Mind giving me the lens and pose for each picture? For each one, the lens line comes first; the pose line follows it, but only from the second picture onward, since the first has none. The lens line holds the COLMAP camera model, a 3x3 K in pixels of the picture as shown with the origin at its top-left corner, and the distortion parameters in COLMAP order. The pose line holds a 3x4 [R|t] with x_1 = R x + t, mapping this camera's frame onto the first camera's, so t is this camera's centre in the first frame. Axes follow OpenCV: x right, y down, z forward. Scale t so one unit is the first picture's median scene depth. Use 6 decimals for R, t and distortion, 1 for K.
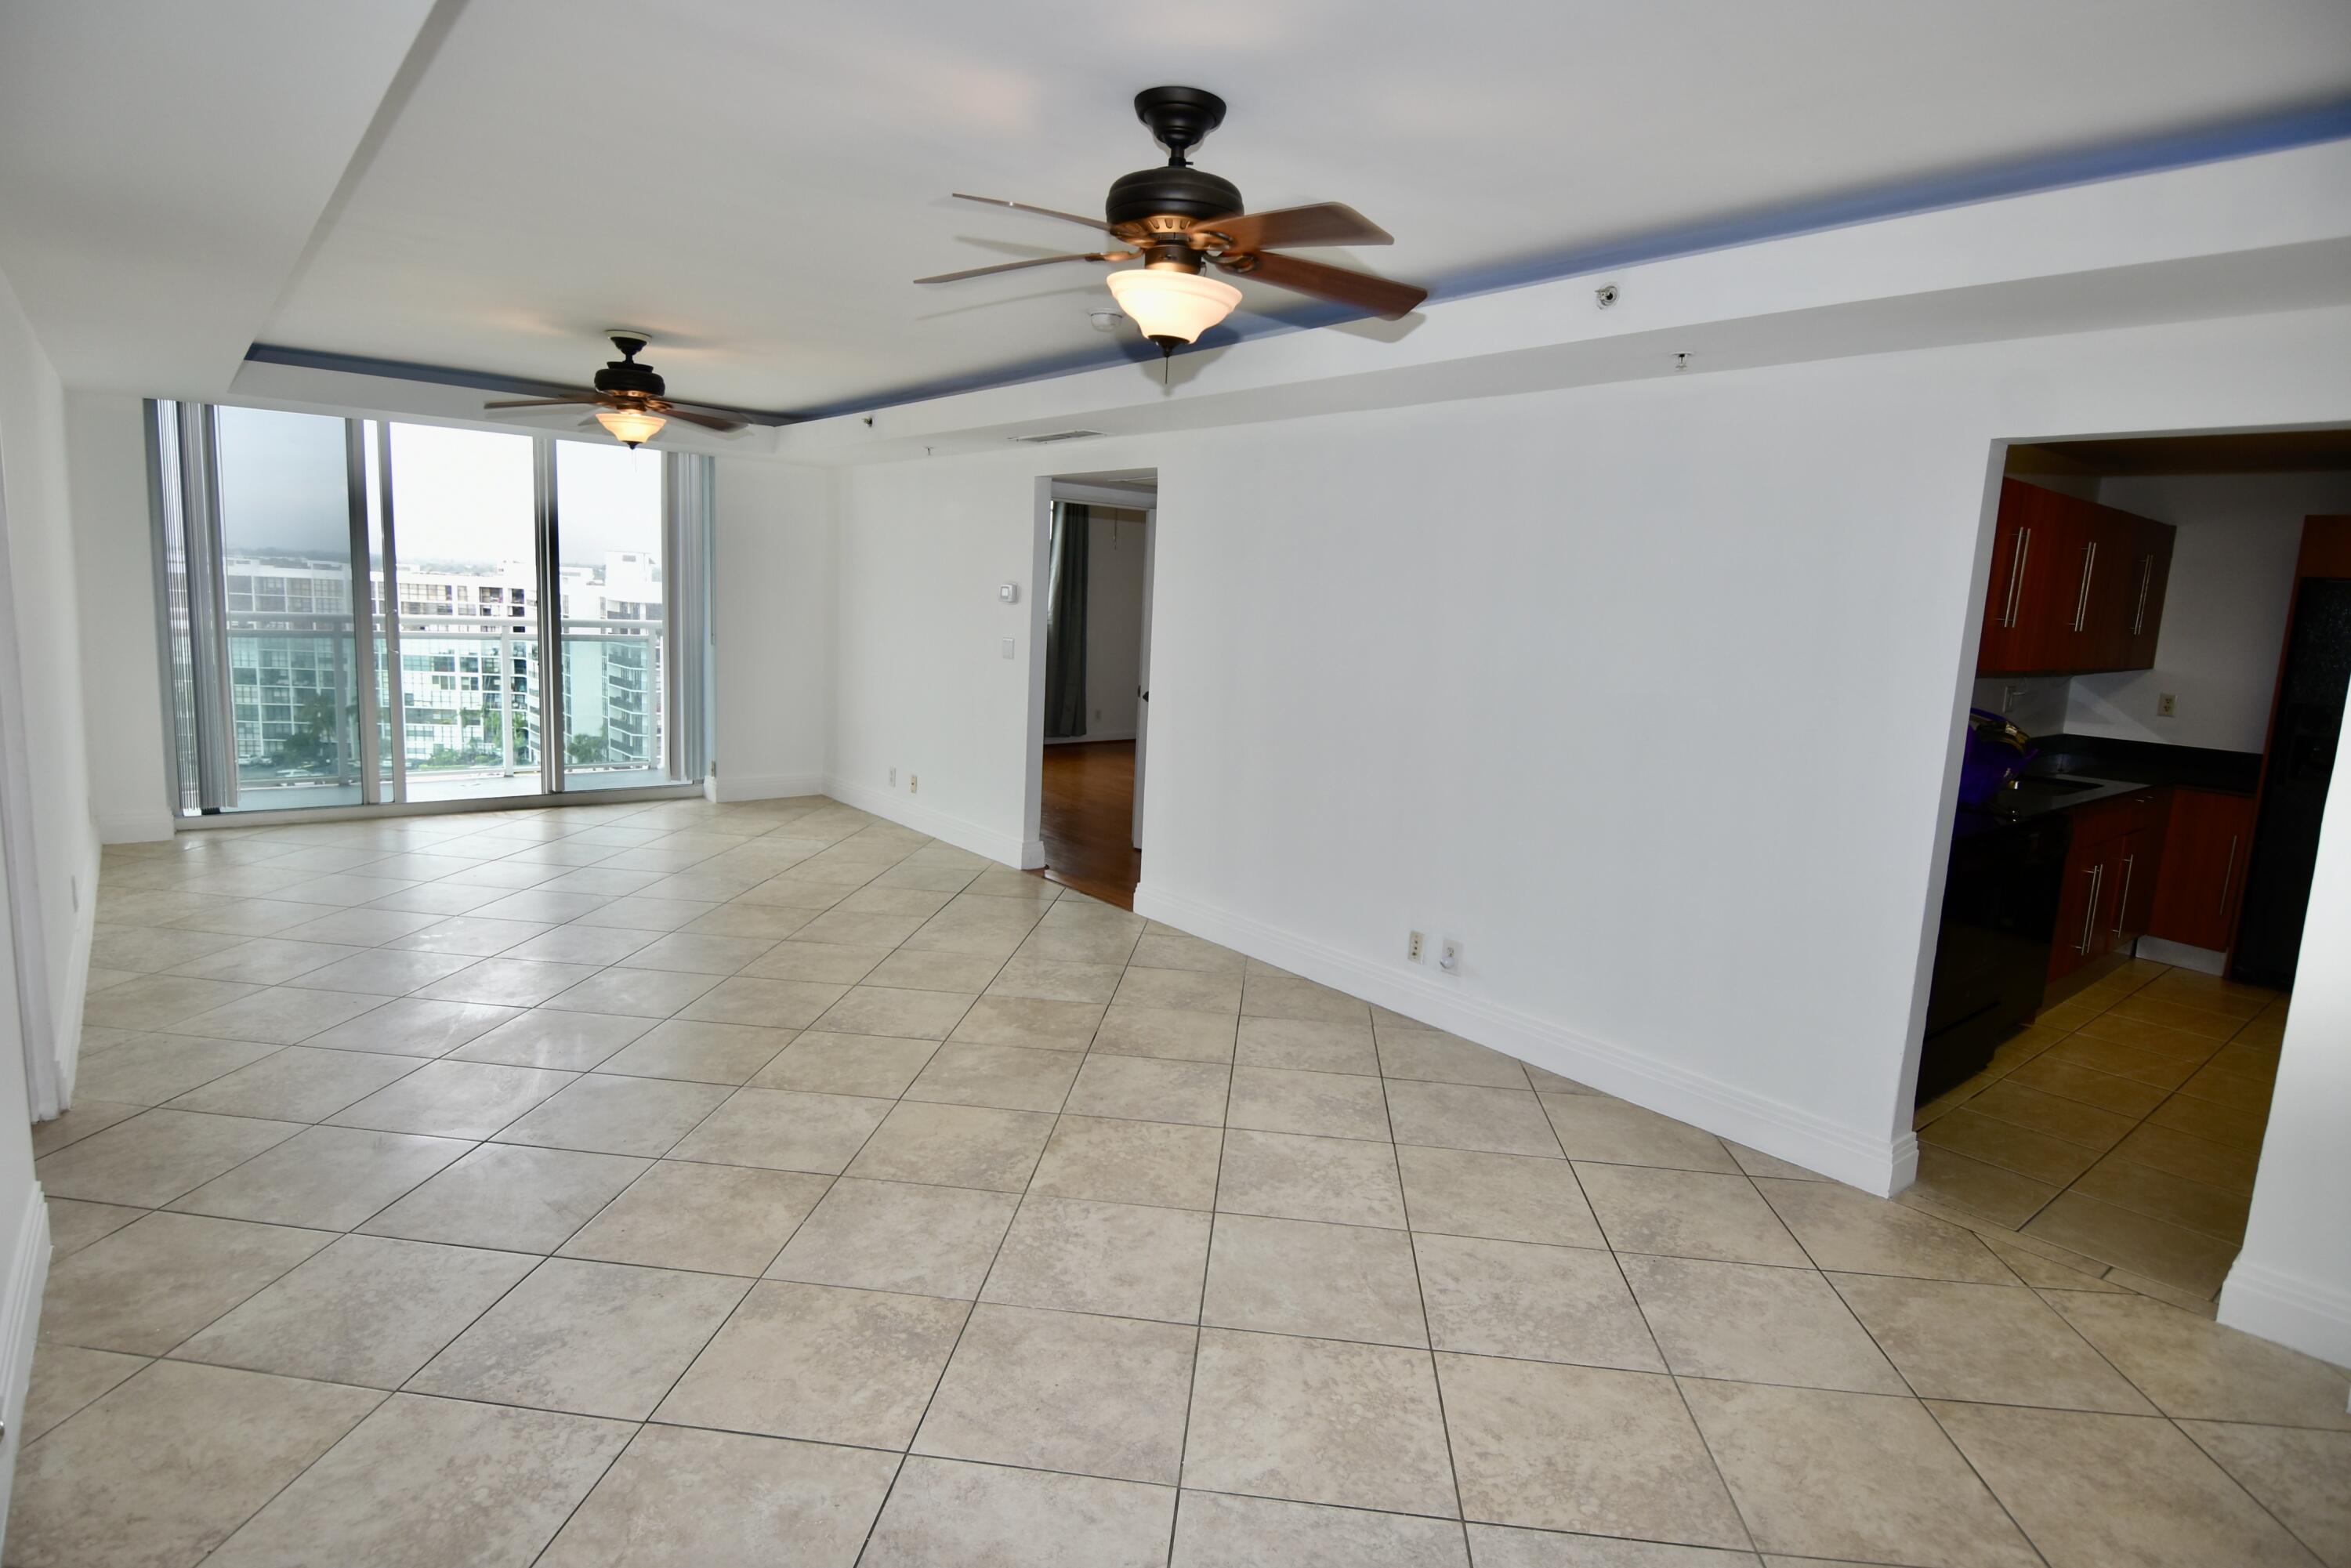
lens RADIAL K [[1237.5, 0, 1175.5], [0, 1237.5, 784.0], [0, 0, 1]] dist [0.011849, -0.027309]
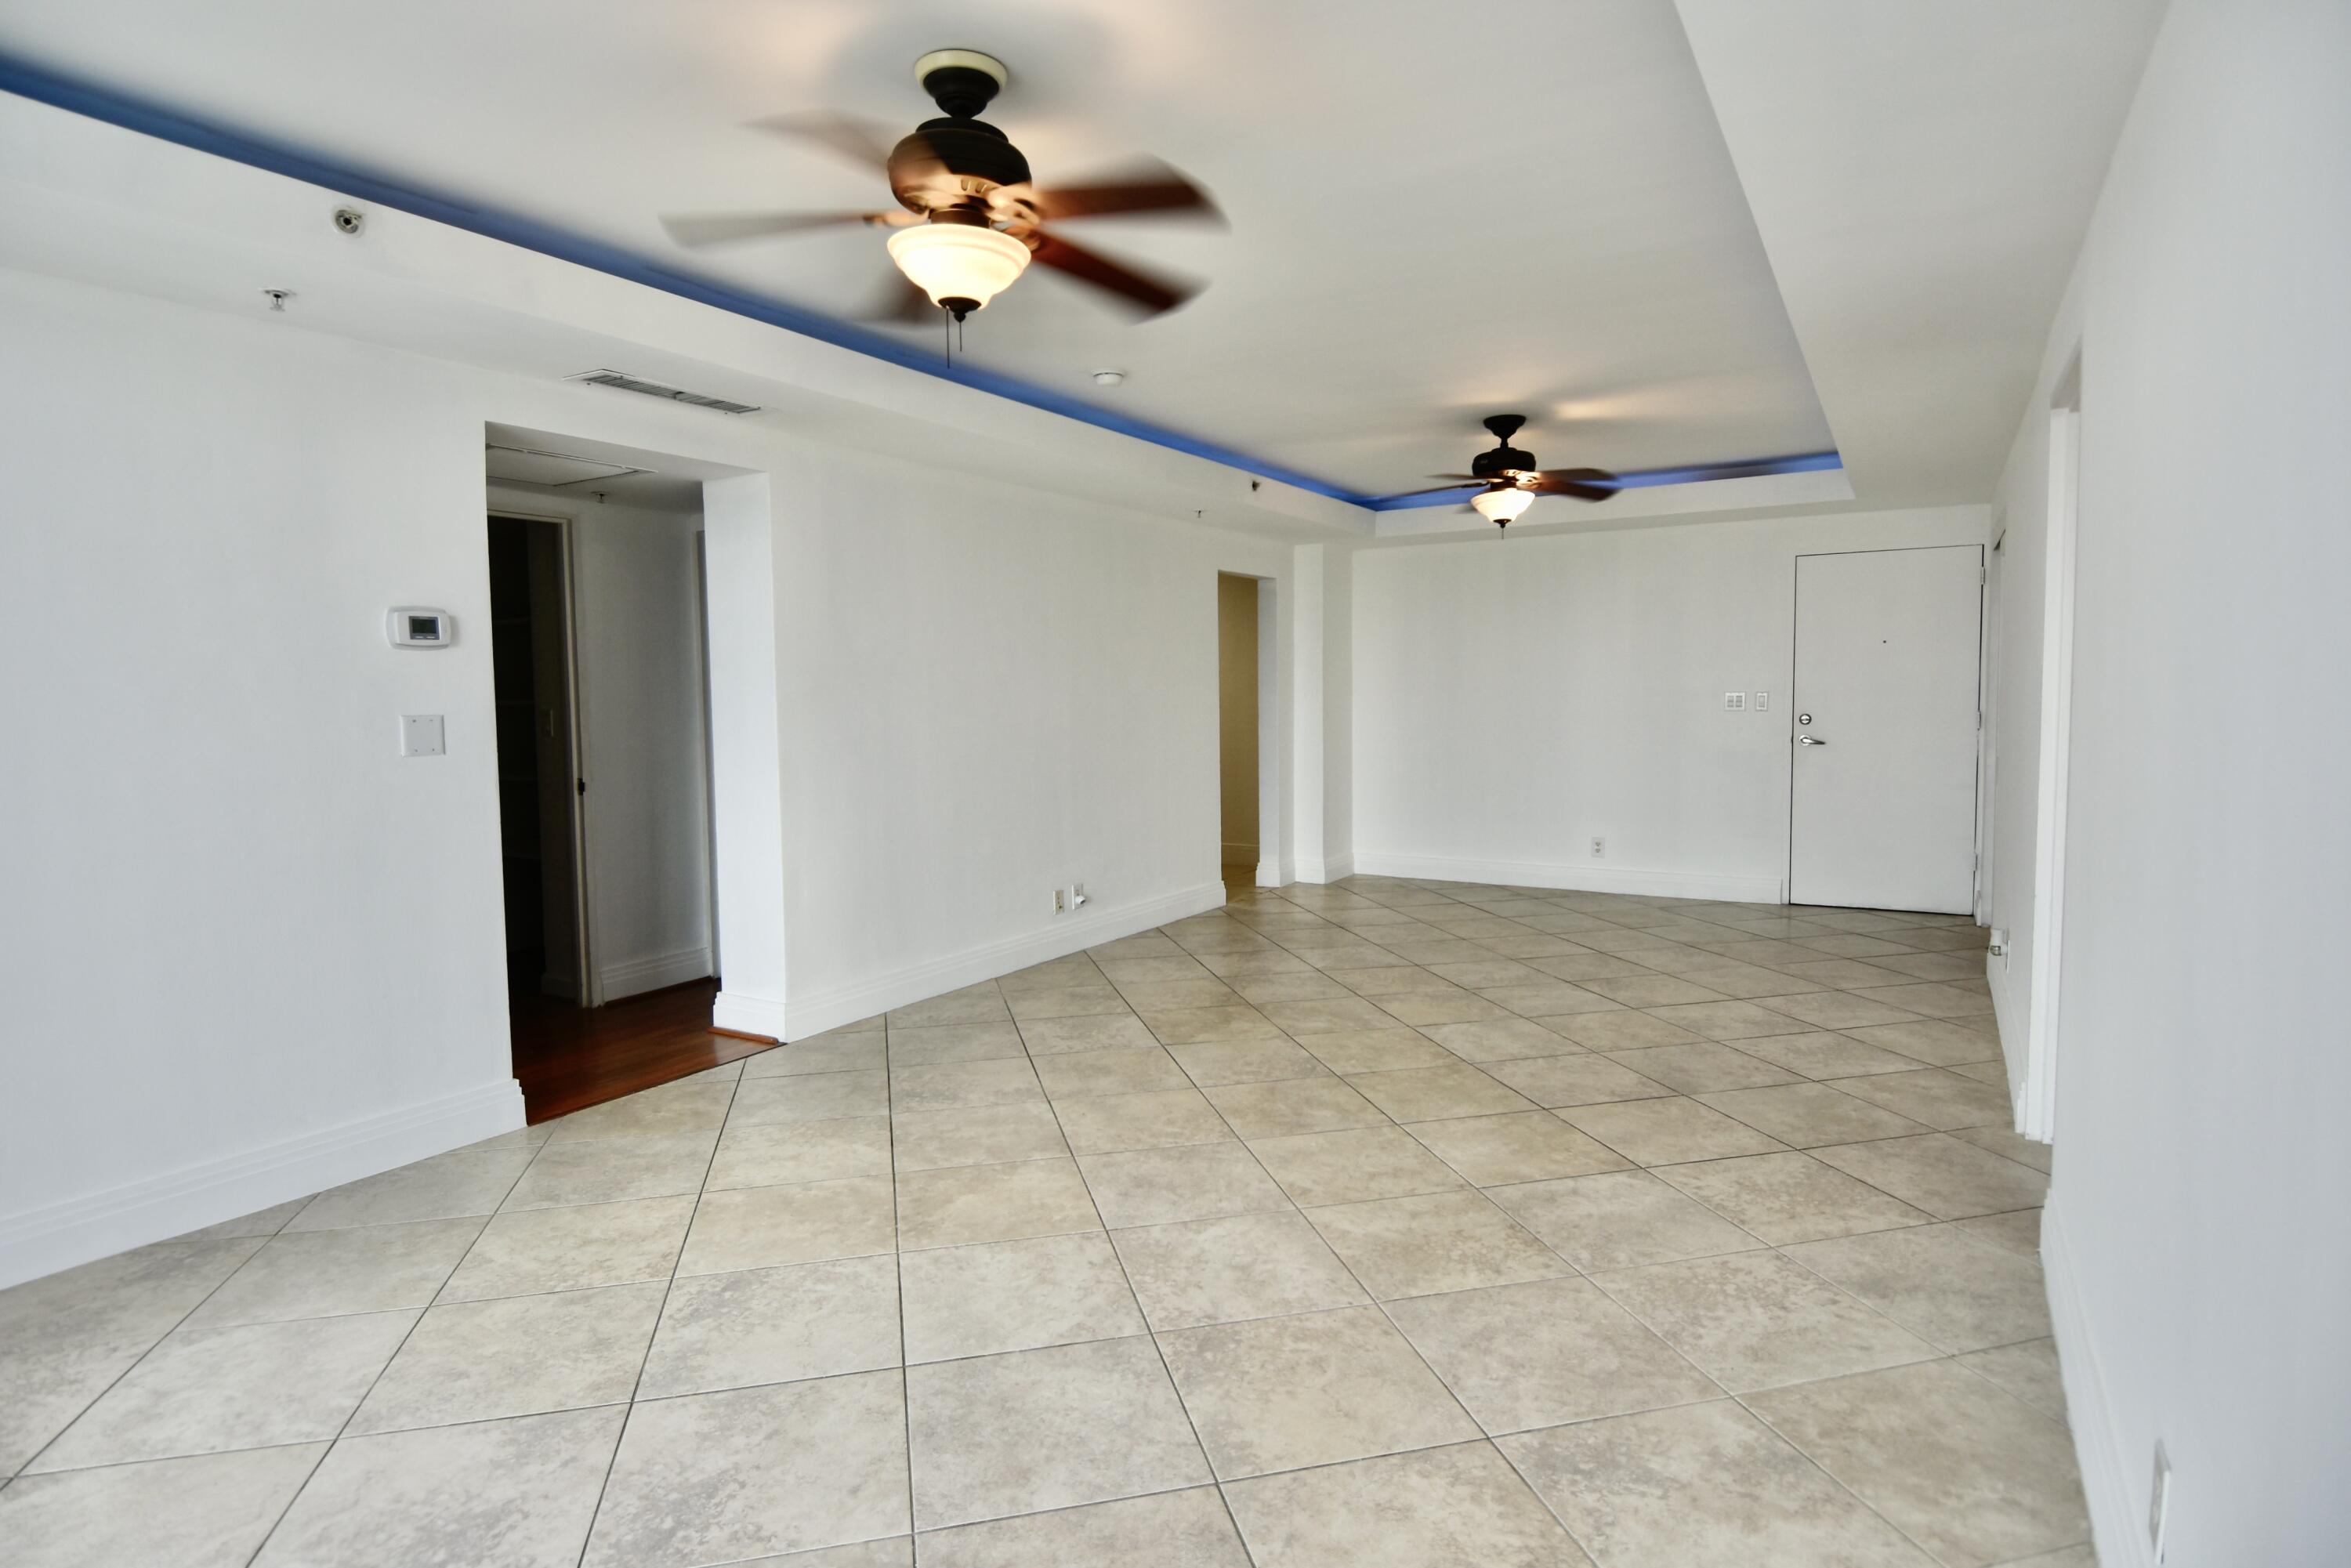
lens RADIAL K [[1237.5, 0, 1175.5], [0, 1237.5, 784.0], [0, 0, 1]] dist [0.011849, -0.027309]
pose [[-0.337605, -0.113467, 0.934424, -0.983740], [0.139716, 0.975671, 0.168955, -0.180594], [-0.930861, 0.187594, -0.313538, 1.186508]]
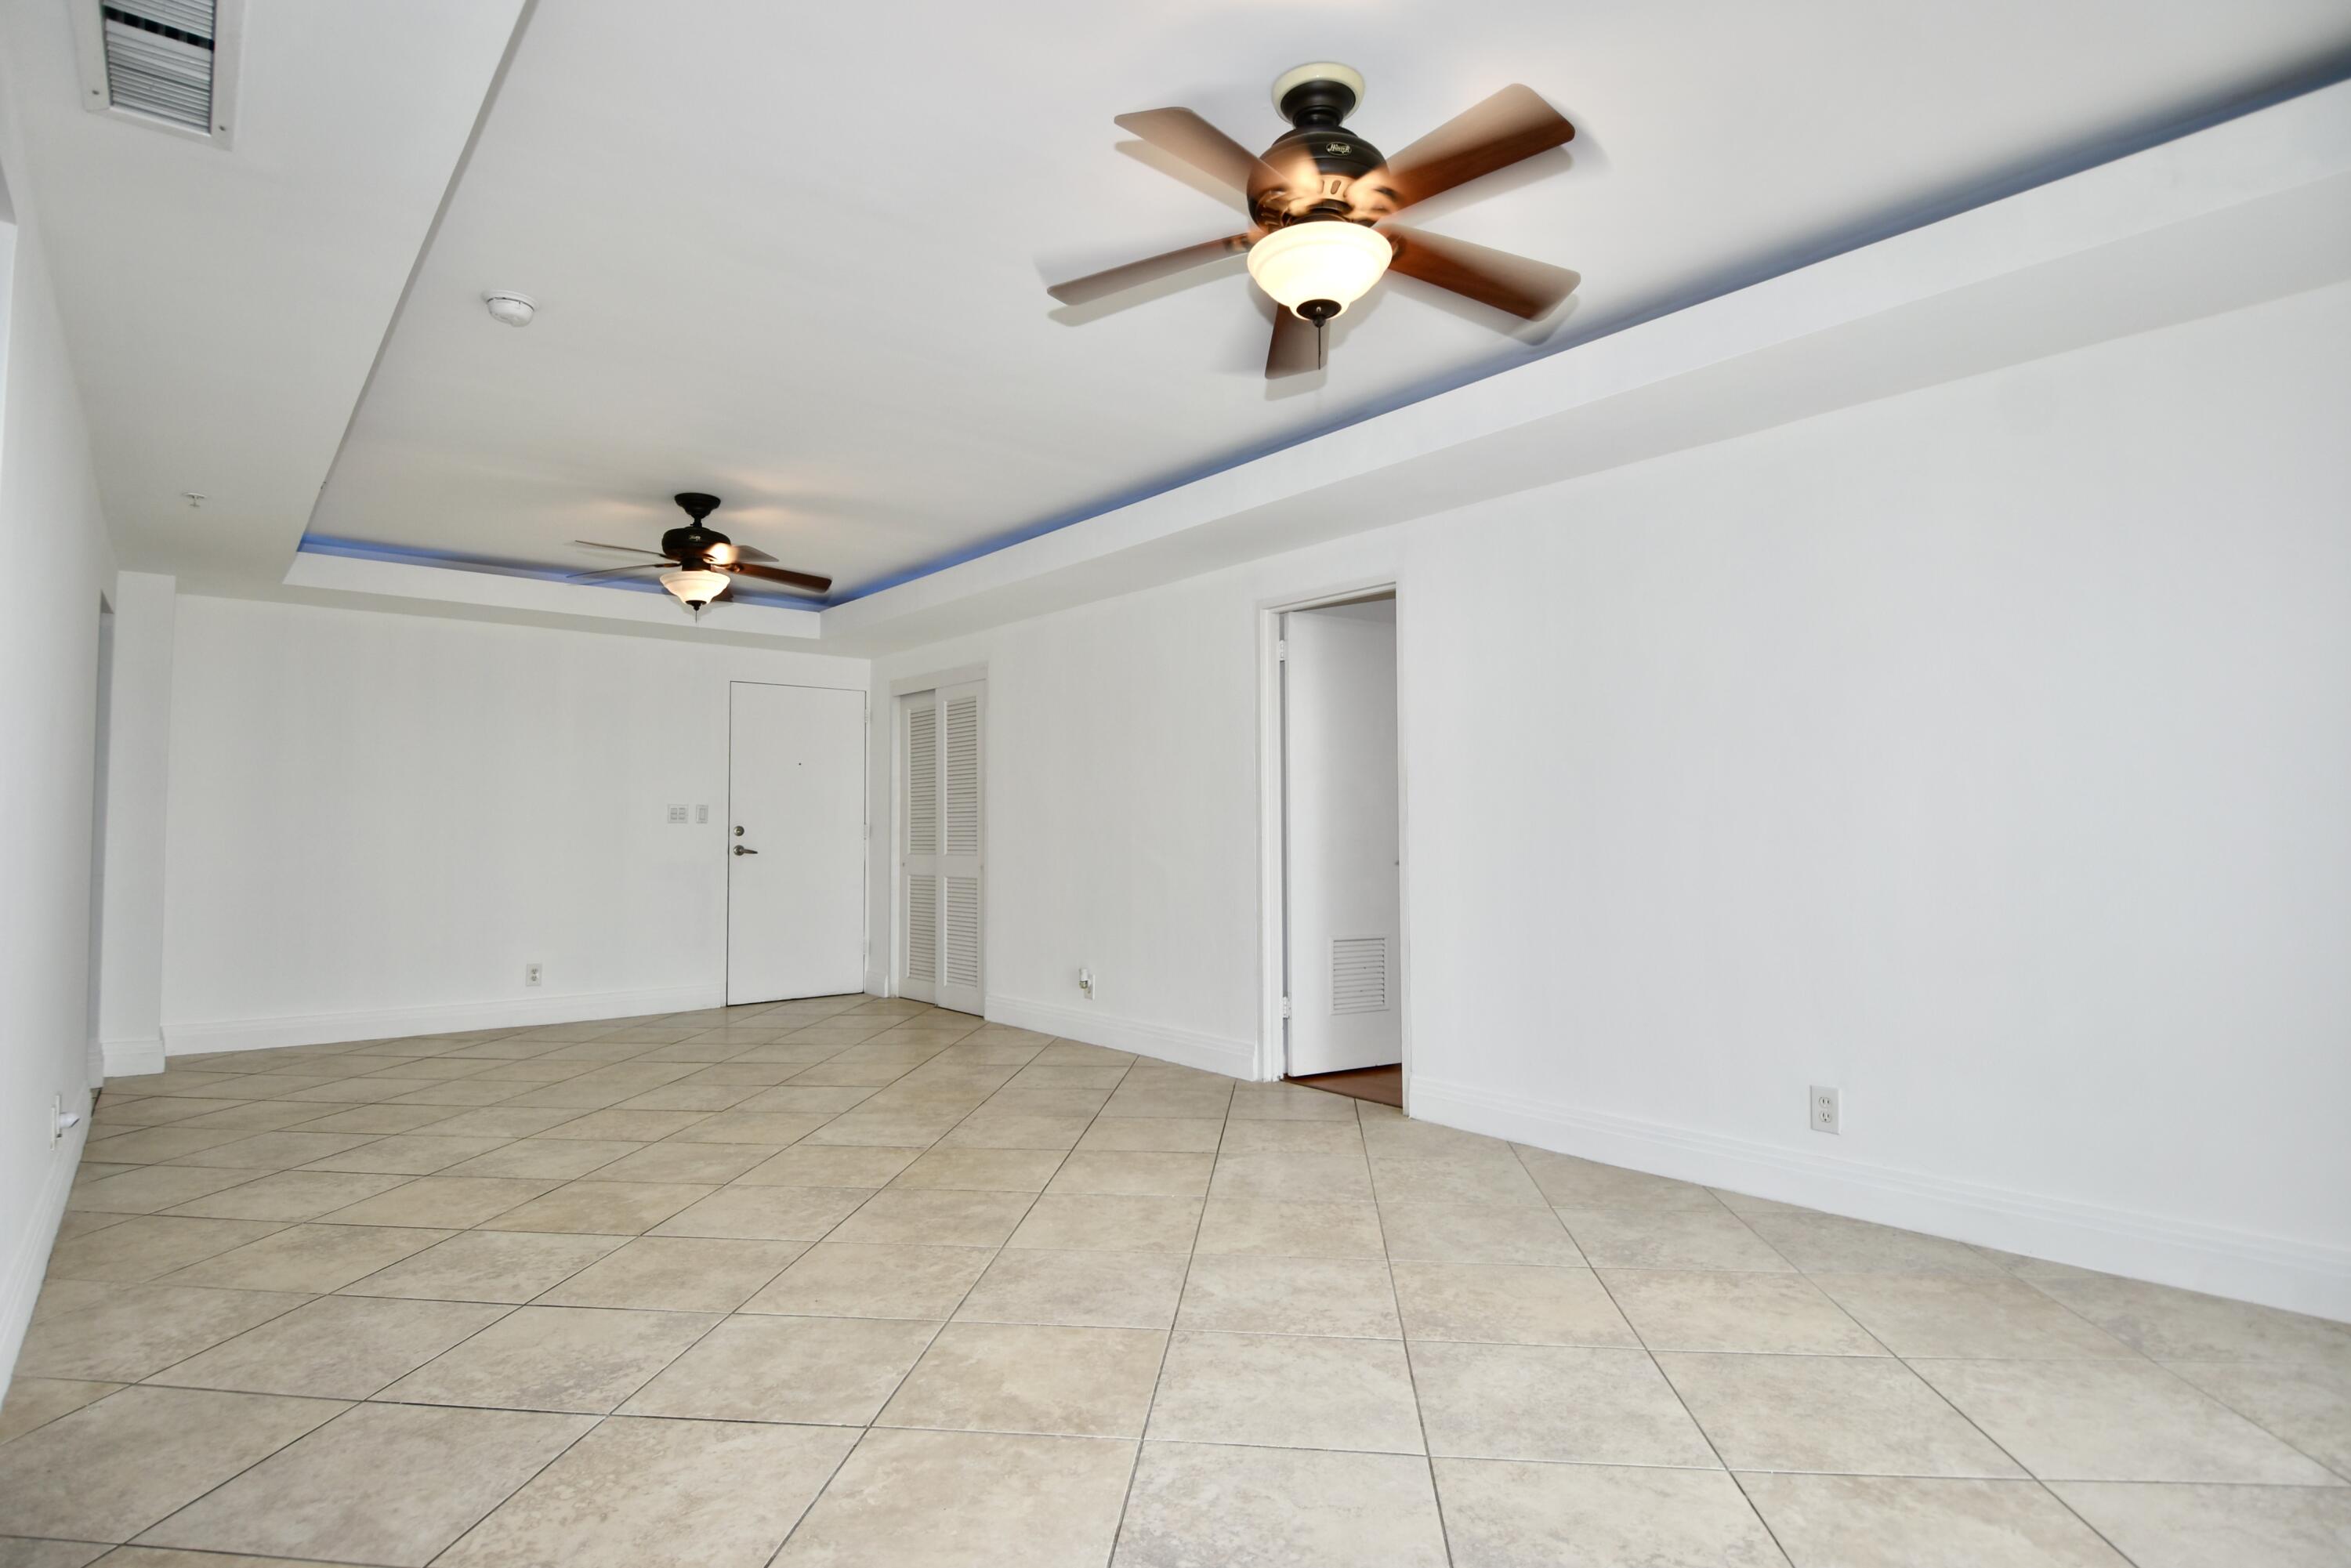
lens RADIAL K [[1237.5, 0, 1175.5], [0, 1237.5, 784.0], [0, 0, 1]] dist [0.011849, -0.027309]
pose [[-0.999224, -0.039052, 0.005213, -0.428077], [-0.038195, 0.992639, 0.114932, -0.165424], [-0.009663, 0.114644, -0.993360, 1.571674]]
